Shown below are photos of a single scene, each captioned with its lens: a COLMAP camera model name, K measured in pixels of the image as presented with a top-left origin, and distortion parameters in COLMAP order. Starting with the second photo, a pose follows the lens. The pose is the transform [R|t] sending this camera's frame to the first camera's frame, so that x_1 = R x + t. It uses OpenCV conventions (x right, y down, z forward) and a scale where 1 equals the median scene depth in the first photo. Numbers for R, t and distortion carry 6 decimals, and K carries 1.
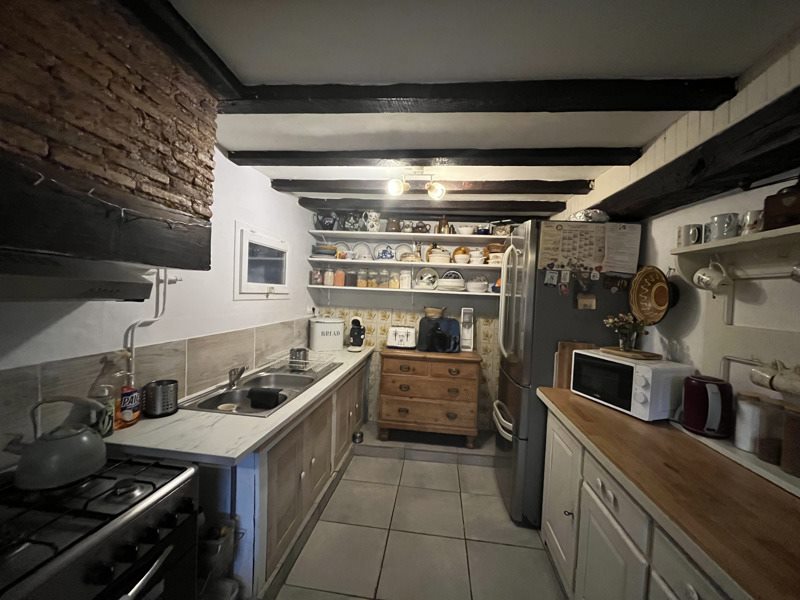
lens RADIAL K [[325.1, 0, 400.0], [0, 325.1, 300.0], [0, 0, 1]] dist [-0.001992, -0.000626]
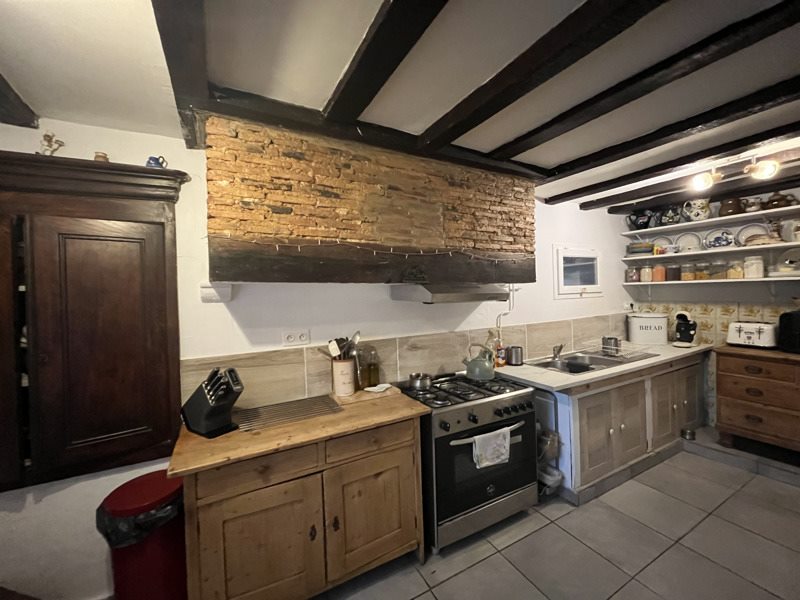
lens RADIAL K [[325.1, 0, 400.0], [0, 325.1, 300.0], [0, 0, 1]] dist [-0.001992, -0.000626]
pose [[0.581816, -0.042401, -0.812214, 0.179448], [0.041452, 0.998888, -0.022452, 0.004909], [0.812263, -0.020605, 0.582927, -0.270764]]
